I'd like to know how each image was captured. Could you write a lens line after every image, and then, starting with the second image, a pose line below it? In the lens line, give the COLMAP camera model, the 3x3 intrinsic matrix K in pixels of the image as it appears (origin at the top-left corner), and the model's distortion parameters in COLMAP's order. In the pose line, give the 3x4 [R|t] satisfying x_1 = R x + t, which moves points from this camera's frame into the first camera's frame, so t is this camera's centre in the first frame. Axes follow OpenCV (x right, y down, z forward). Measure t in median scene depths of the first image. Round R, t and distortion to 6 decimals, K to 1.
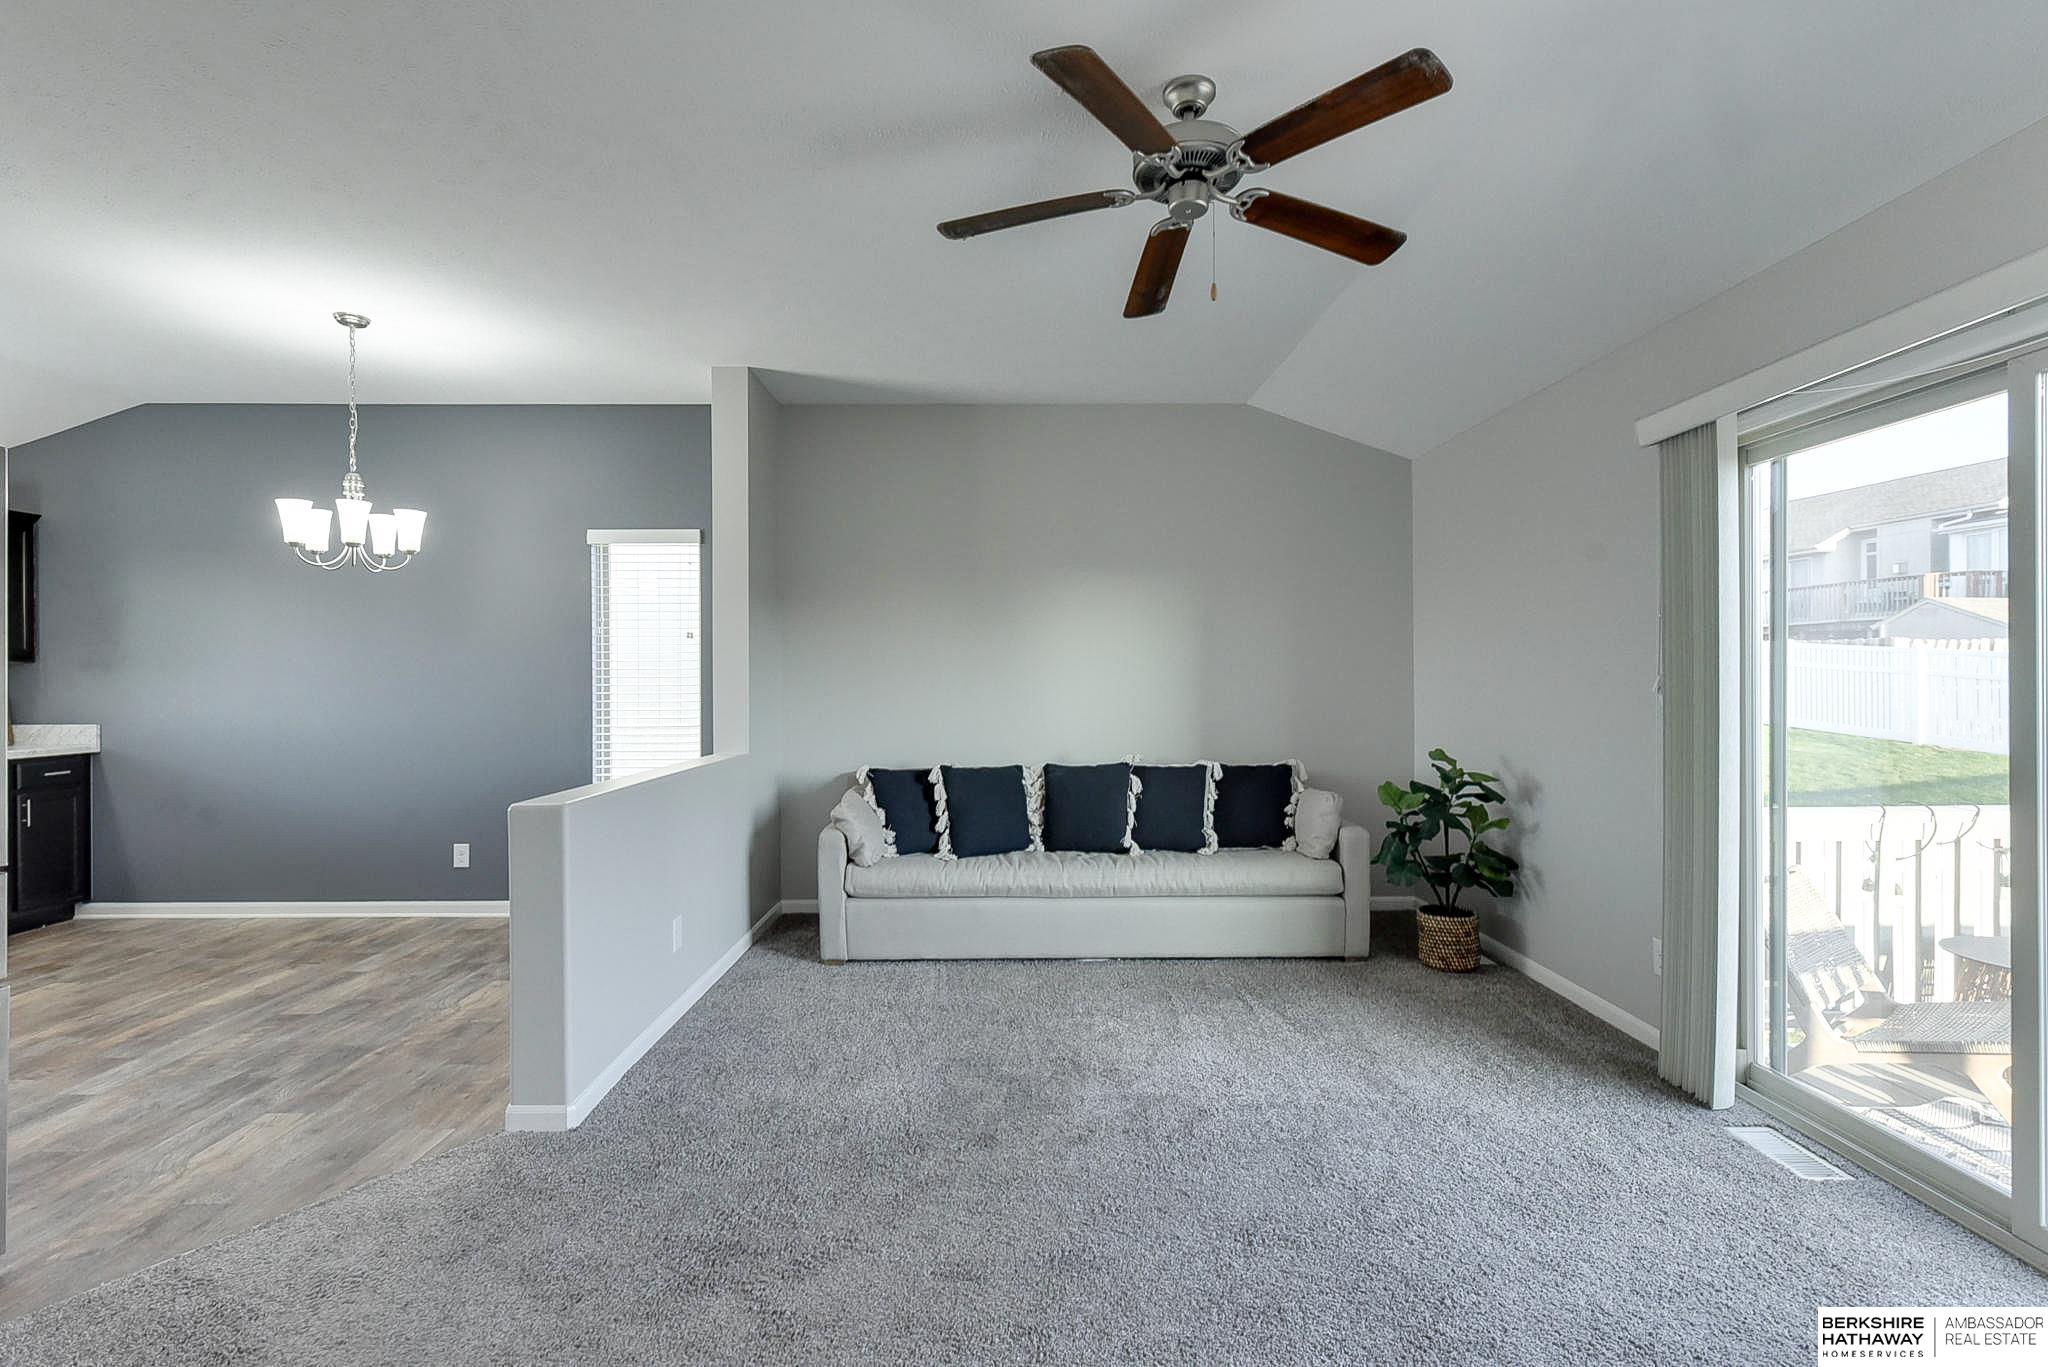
lens RADIAL K [[943.3, 0, 1025.6], [0, 943.3, 681.2], [0, 0, 1]] dist [0.002575, -0.000215]
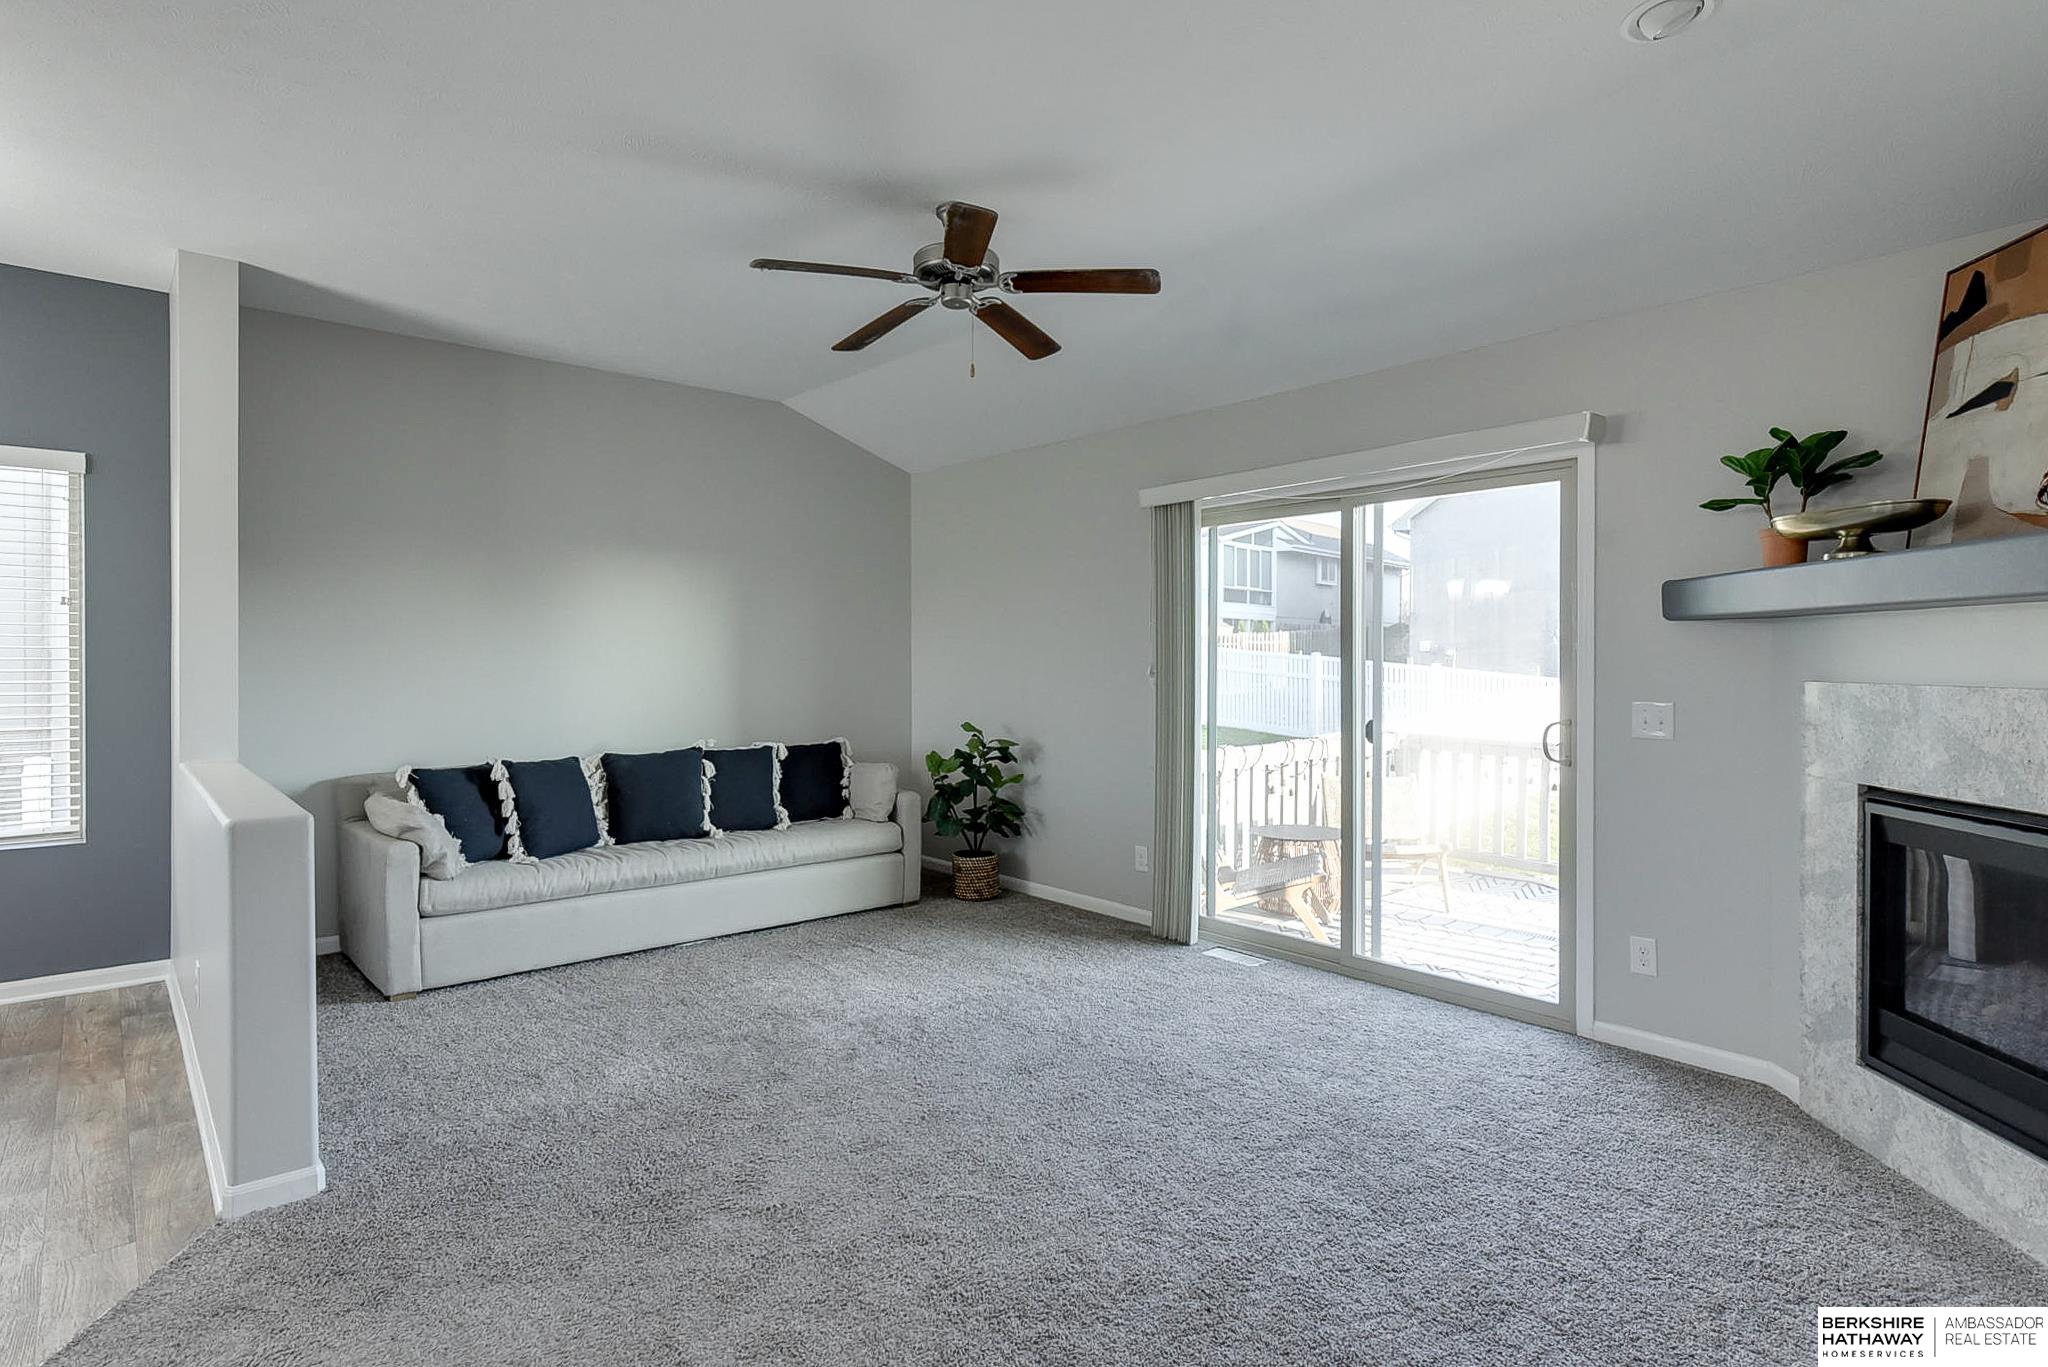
lens RADIAL K [[1057.3, 0, 1035.5], [0, 1057.3, 667.3], [0, 0, 1]] dist [0.002251, -0.001206]
pose [[0.757466, 0.000099, 0.652875, -0.391135], [-0.003256, 0.999988, 0.003627, -0.004916], [-0.652867, -0.004874, 0.757457, -0.094620]]
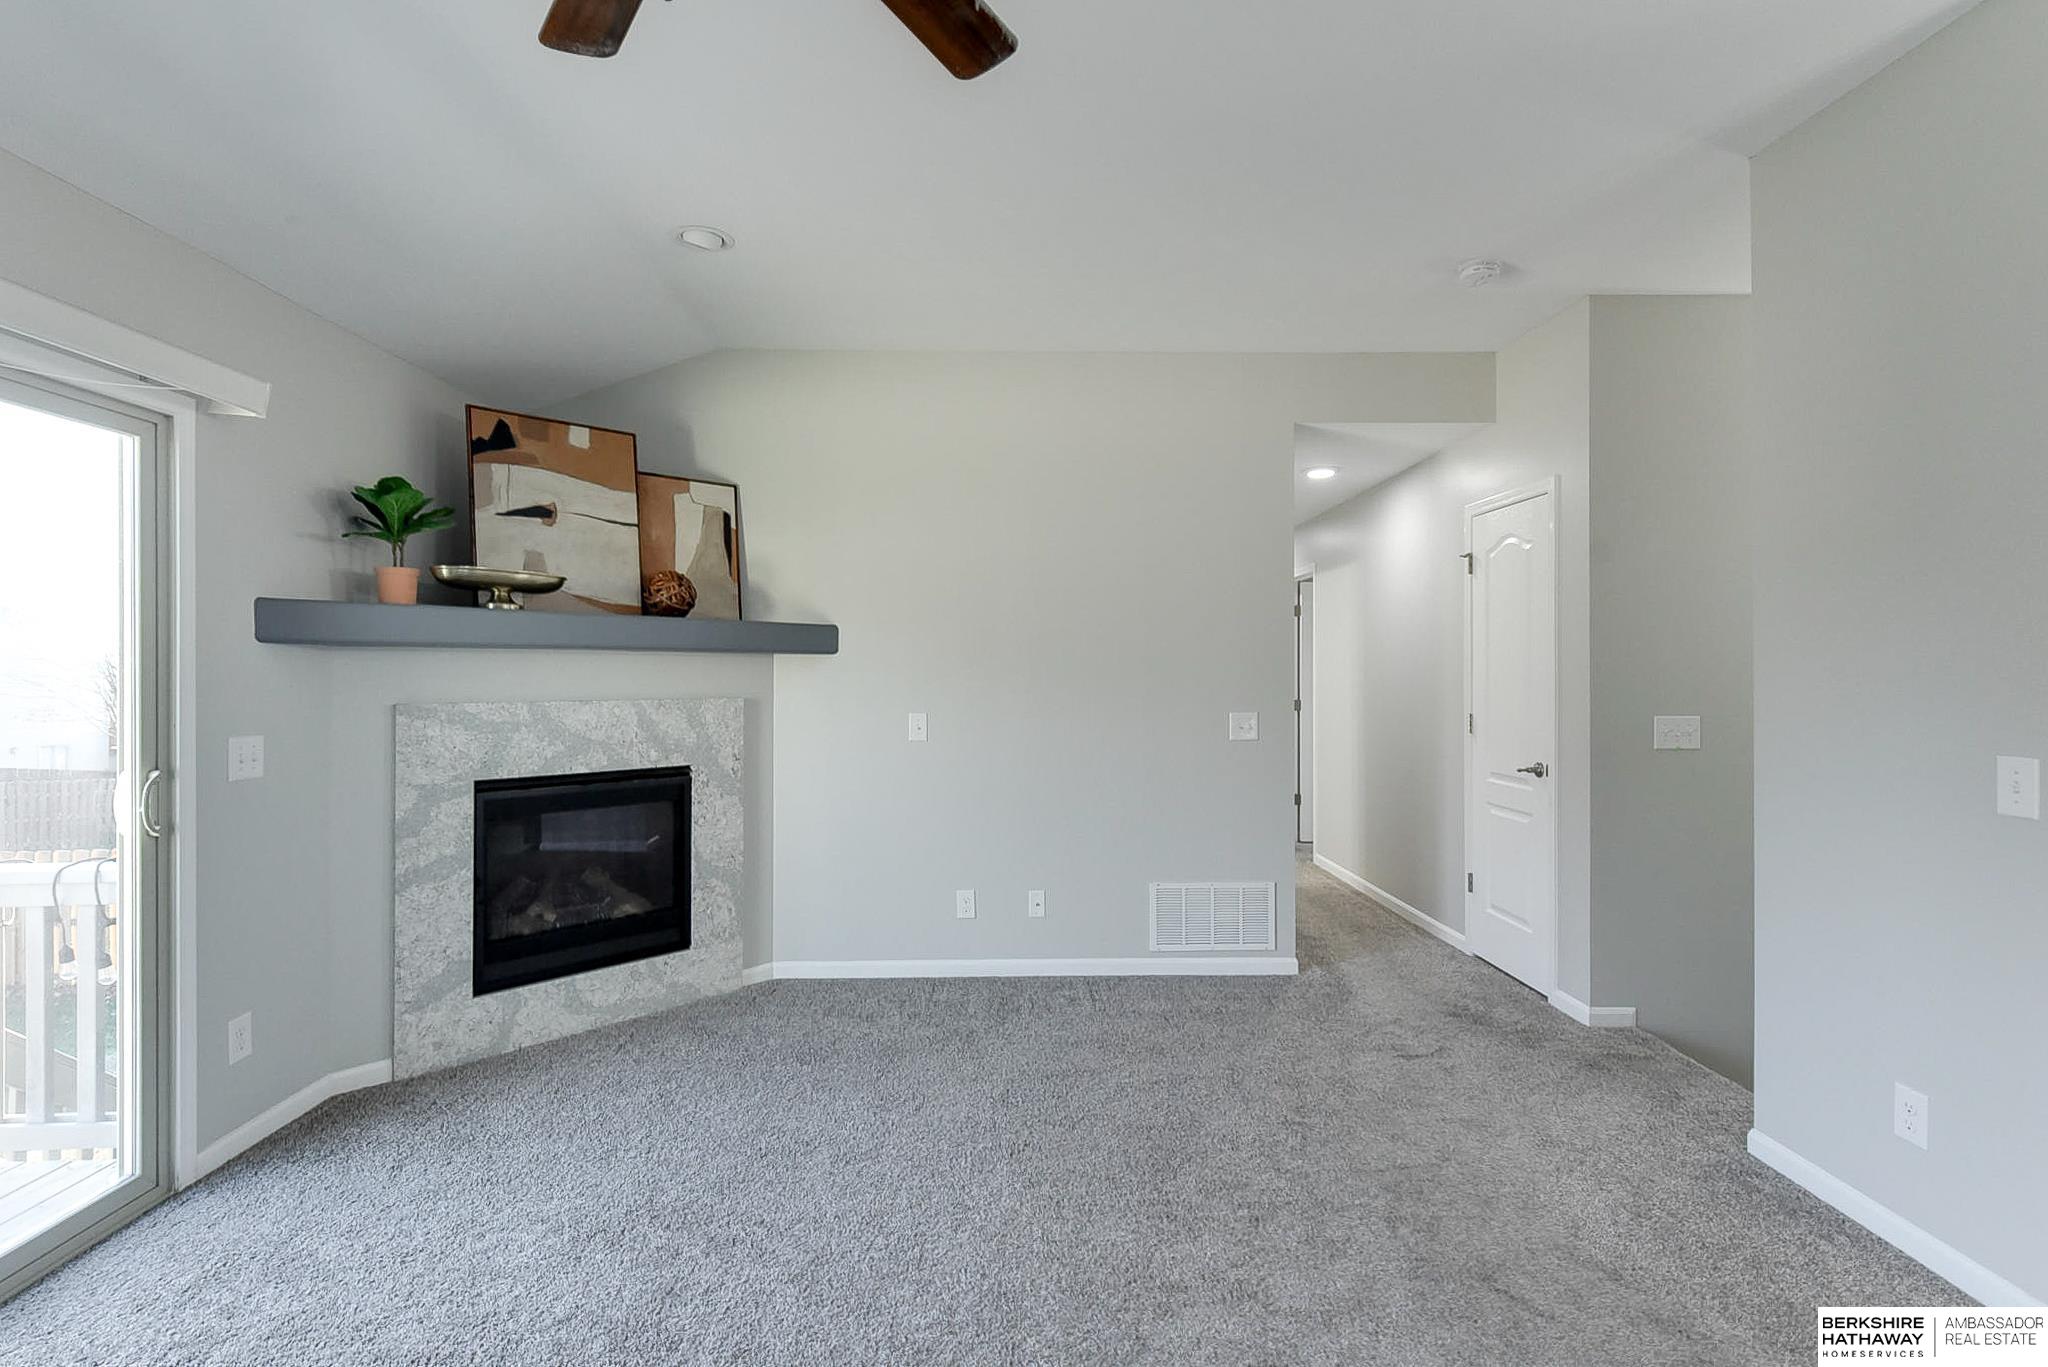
lens RADIAL K [[951.4, 0, 1016.5], [0, 951.4, 674.7], [0, 0, 1]] dist [0.002249, -0.001001]
pose [[-0.999973, 0.003874, -0.006265, 0.006231], [0.003862, 0.999991, 0.001977, -0.017254], [0.006273, 0.001953, -0.999978, 0.867999]]
